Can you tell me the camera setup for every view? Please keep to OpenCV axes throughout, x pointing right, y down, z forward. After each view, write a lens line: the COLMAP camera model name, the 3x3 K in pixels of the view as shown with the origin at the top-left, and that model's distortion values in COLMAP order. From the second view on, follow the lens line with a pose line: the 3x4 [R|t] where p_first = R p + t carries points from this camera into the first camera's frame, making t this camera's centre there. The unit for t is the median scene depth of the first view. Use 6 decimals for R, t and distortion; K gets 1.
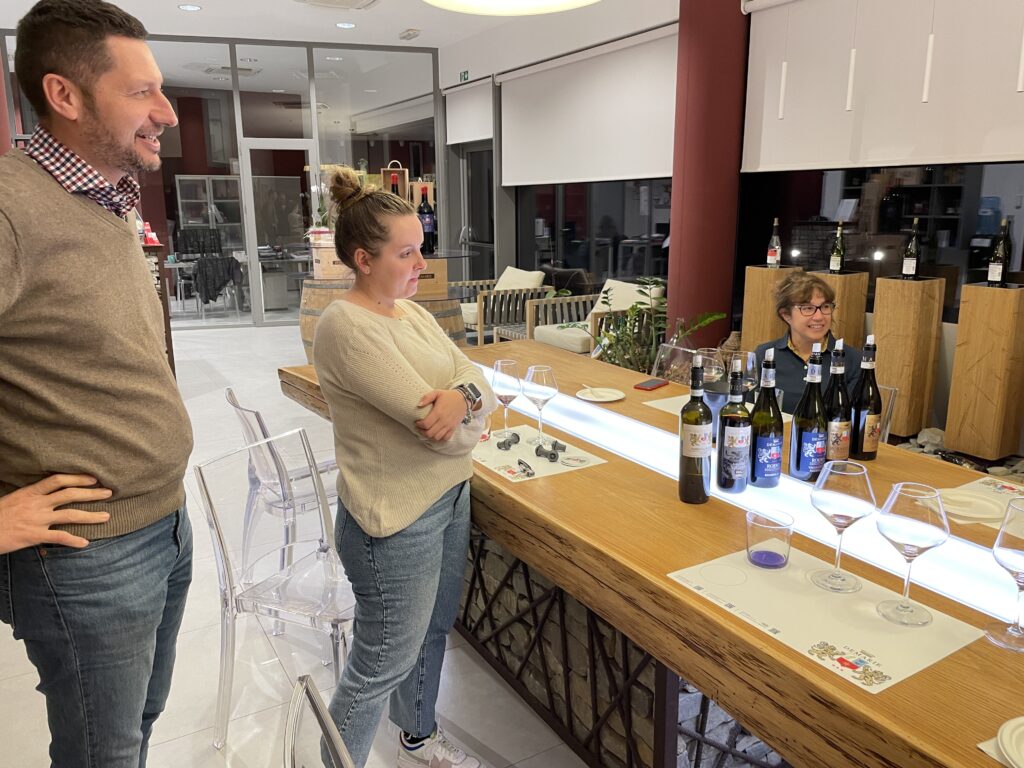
lens RADIAL K [[777.4, 0, 512.6], [0, 777.4, 371.4], [0, 0, 1]] dist [0.006834, 0.001626]
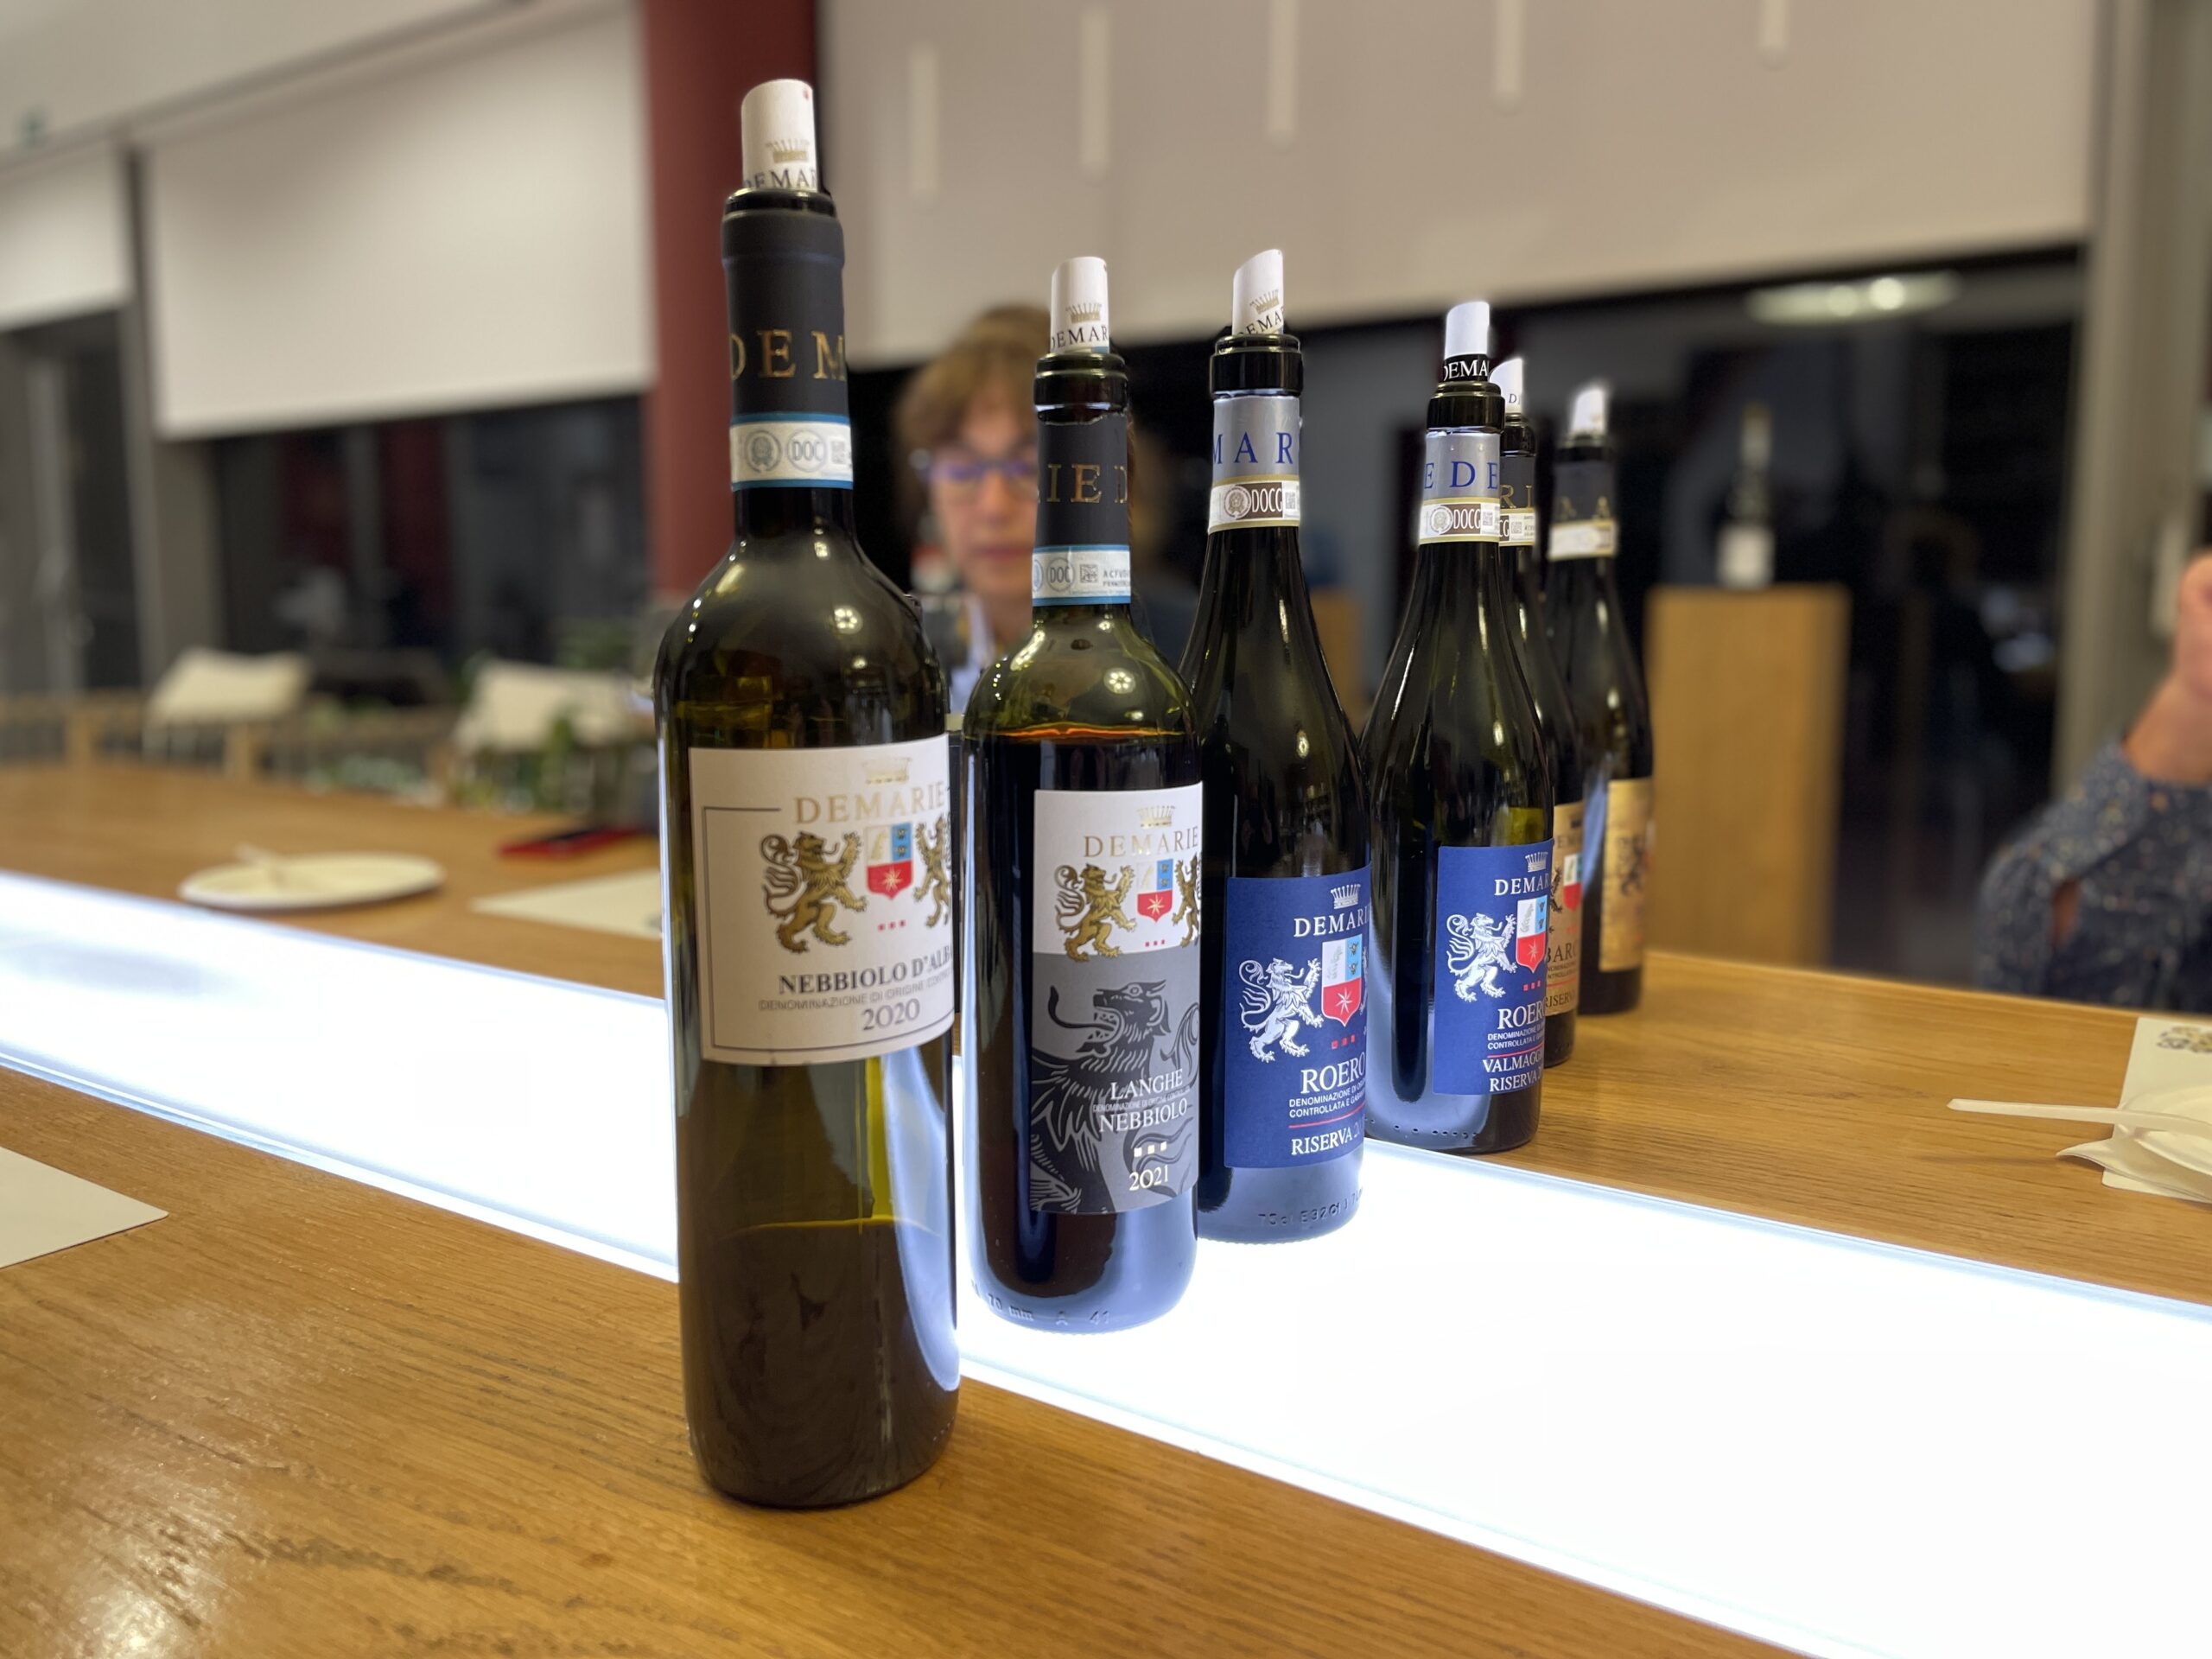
lens RADIAL K [[1679.4, 0, 1107.2], [0, 1679.4, 802.2], [0, 0, 1]] dist [0.006834, 0.001626]
pose [[0.900763, -0.043368, 0.432140, 0.163401], [0.082374, 0.994001, -0.071948, 0.089249], [-0.426428, 0.100406, 0.898932, 0.726971]]
